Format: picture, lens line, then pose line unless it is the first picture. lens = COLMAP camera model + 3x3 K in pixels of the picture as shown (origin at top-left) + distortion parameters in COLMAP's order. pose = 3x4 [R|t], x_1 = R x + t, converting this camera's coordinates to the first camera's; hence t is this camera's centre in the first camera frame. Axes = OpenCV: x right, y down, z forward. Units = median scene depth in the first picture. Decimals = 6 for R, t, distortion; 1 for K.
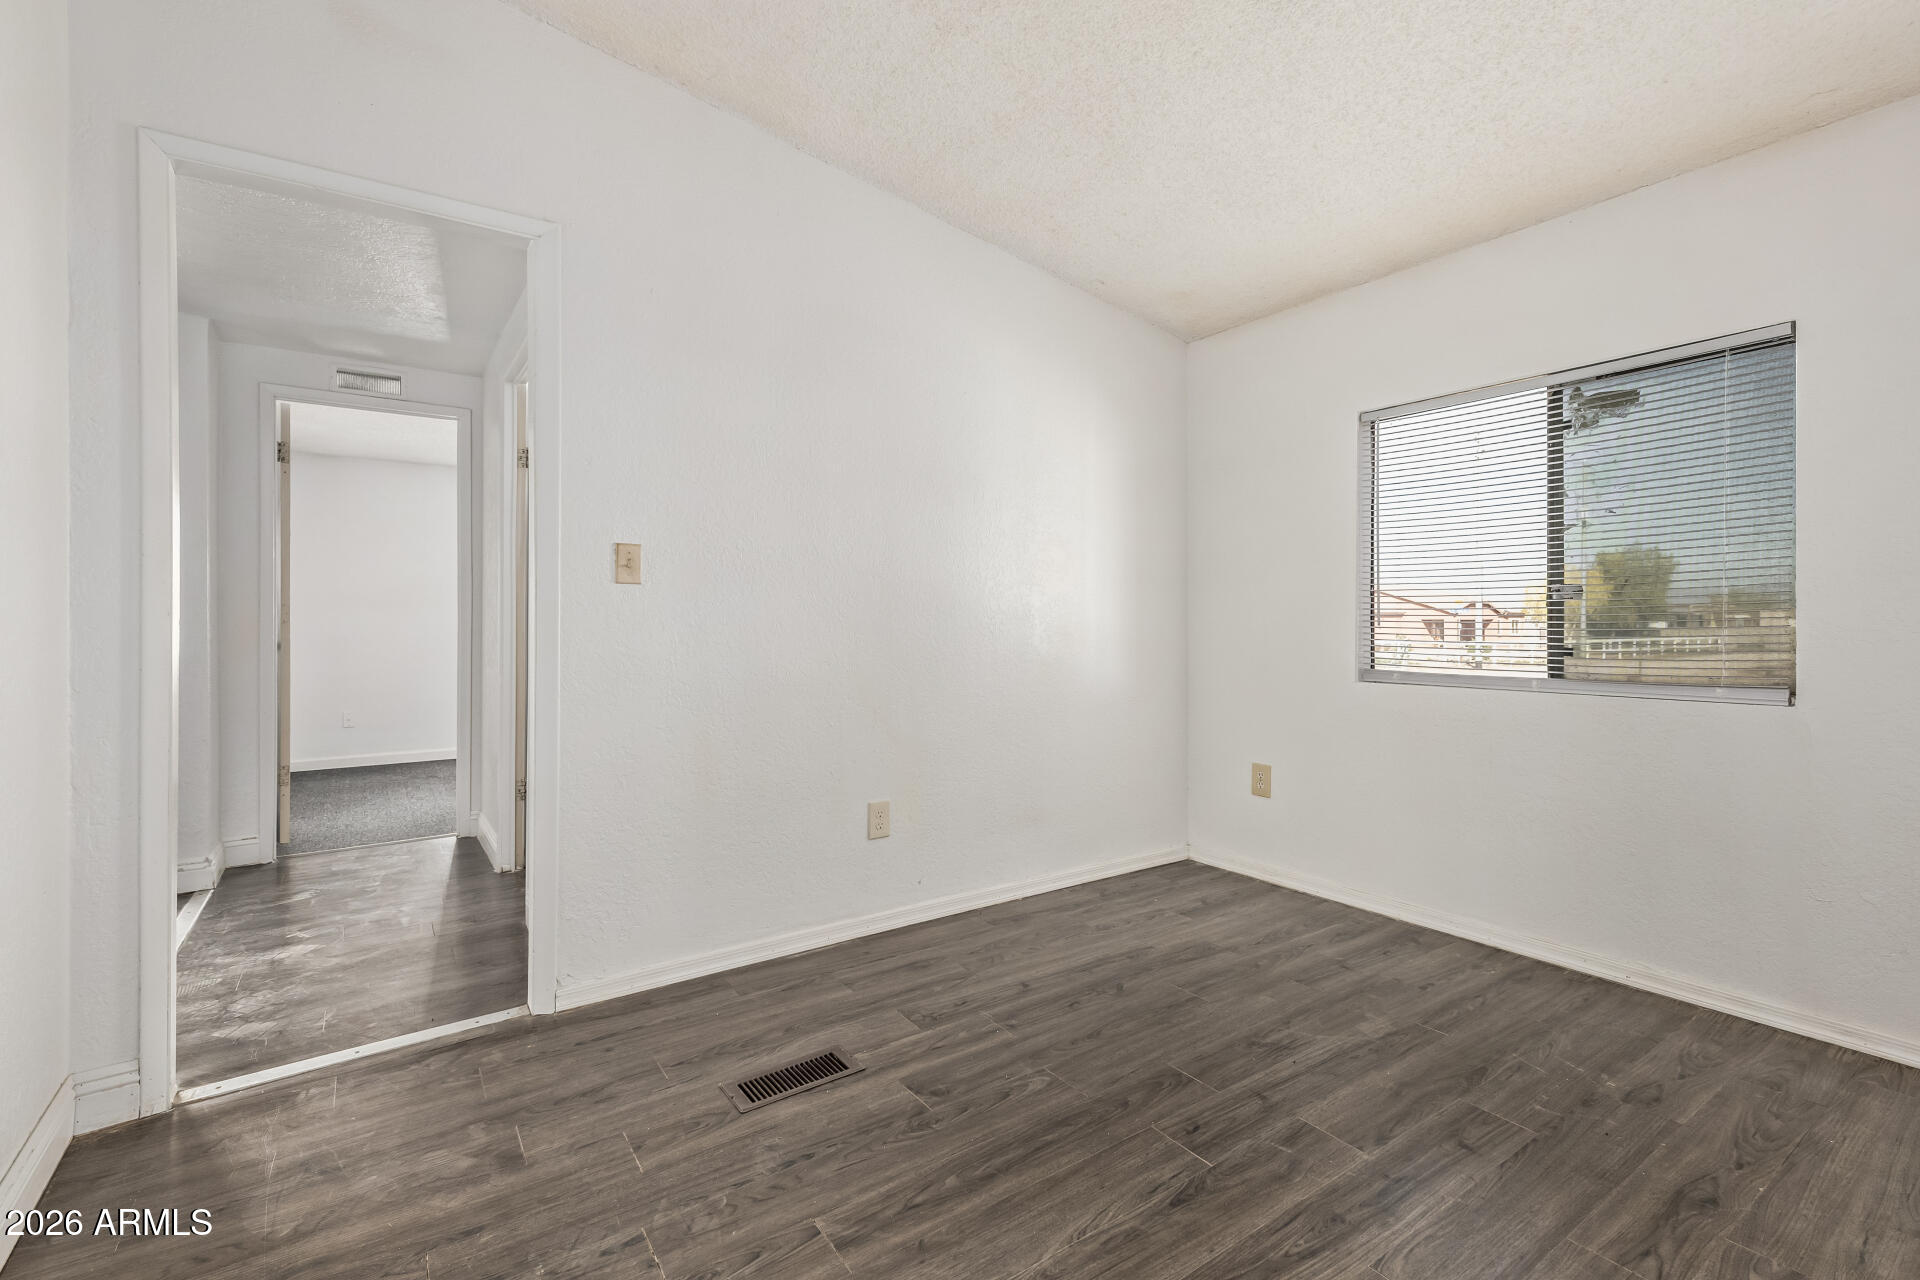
lens RADIAL K [[844.1, 0, 950.0], [0, 844.1, 628.0], [0, 0, 1]] dist [0.011450, -0.000081]
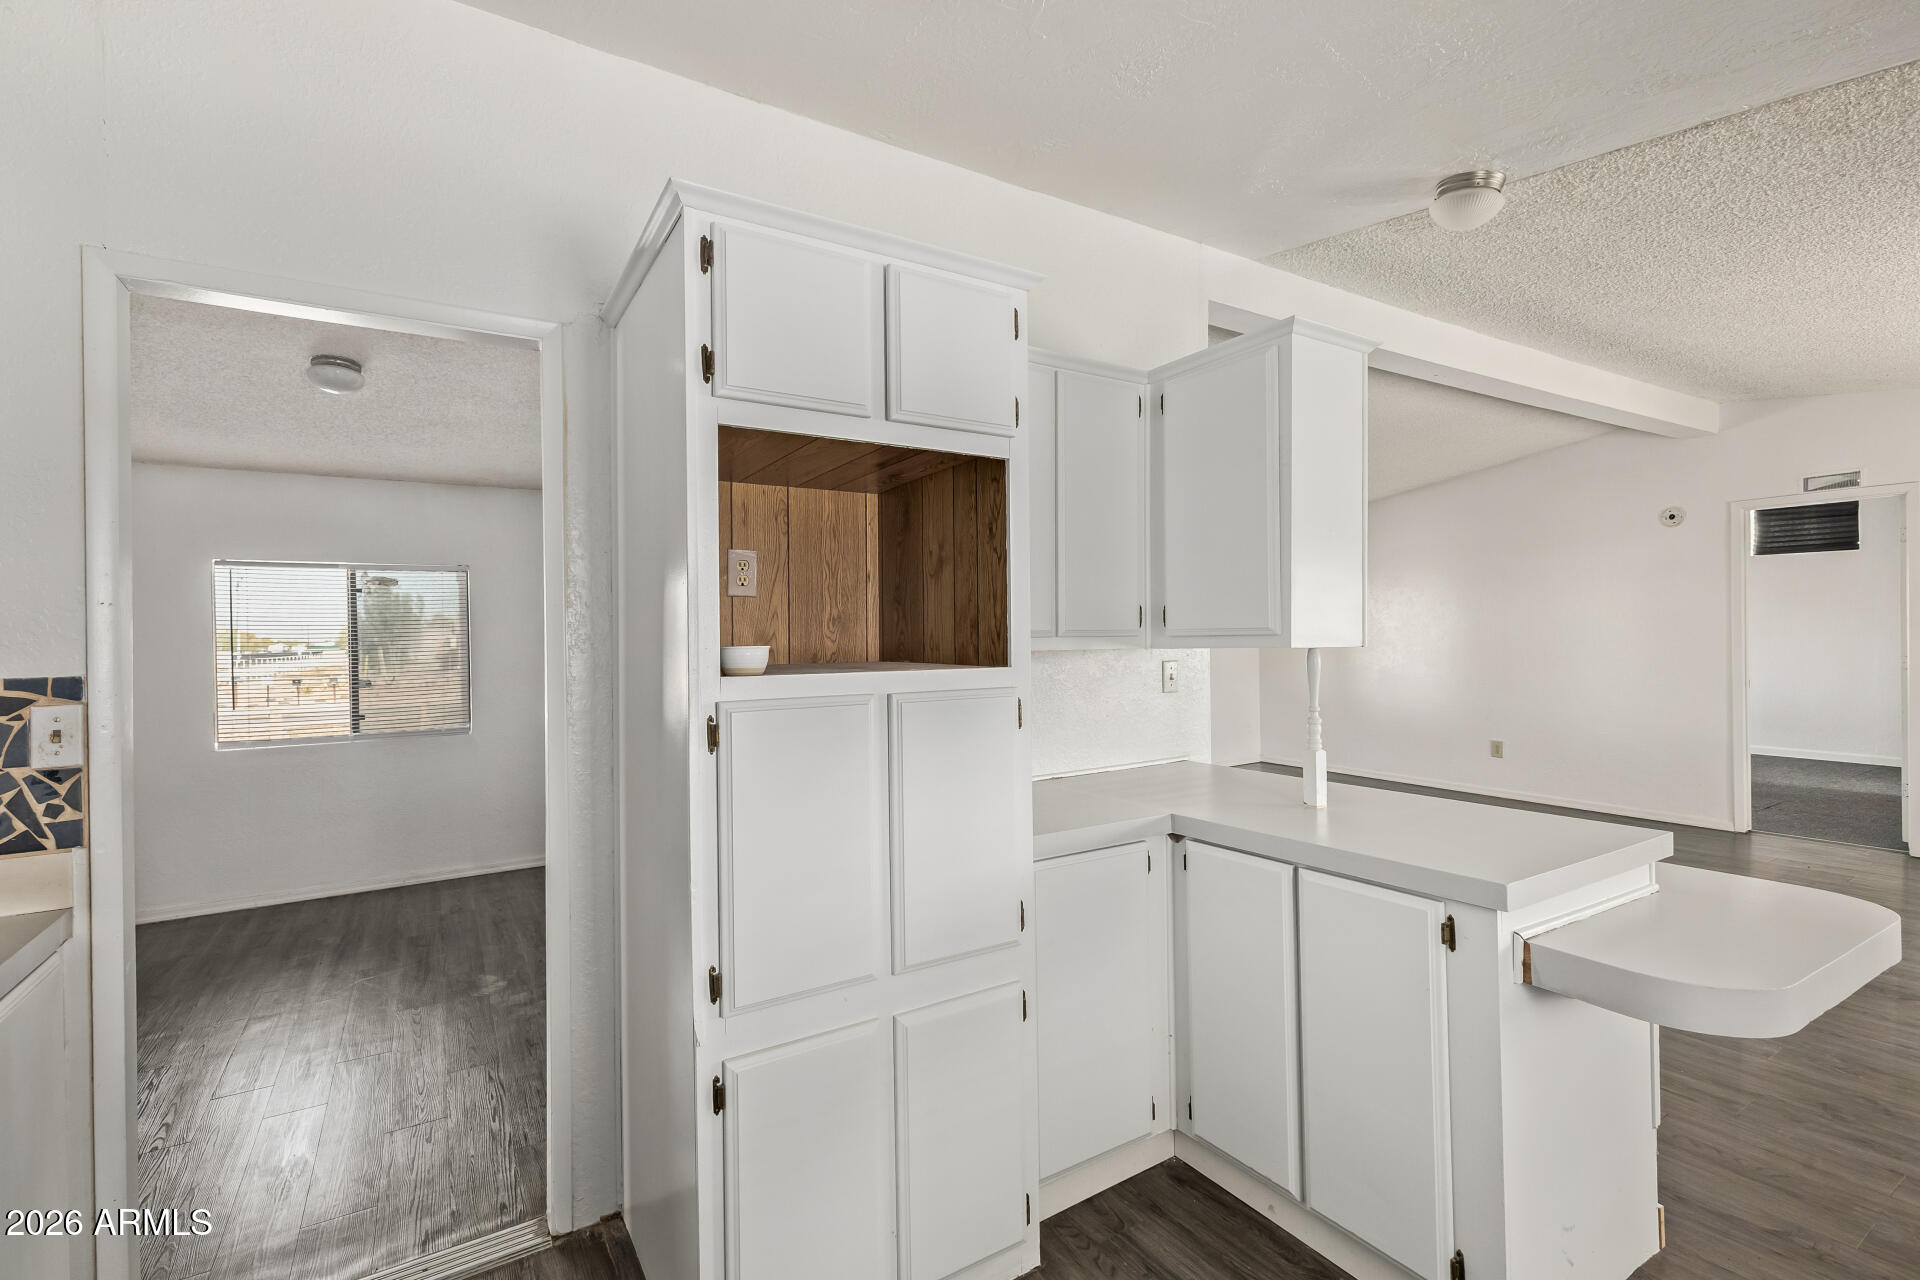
lens RADIAL K [[844.1, 0, 950.0], [0, 844.1, 628.0], [0, 0, 1]] dist [0.011450, -0.000081]
pose [[0.069277, 0.003190, 0.997592, -1.125487], [0.013621, 0.999899, -0.004143, -0.160724], [-0.997504, 0.013875, 0.069226, -0.422754]]
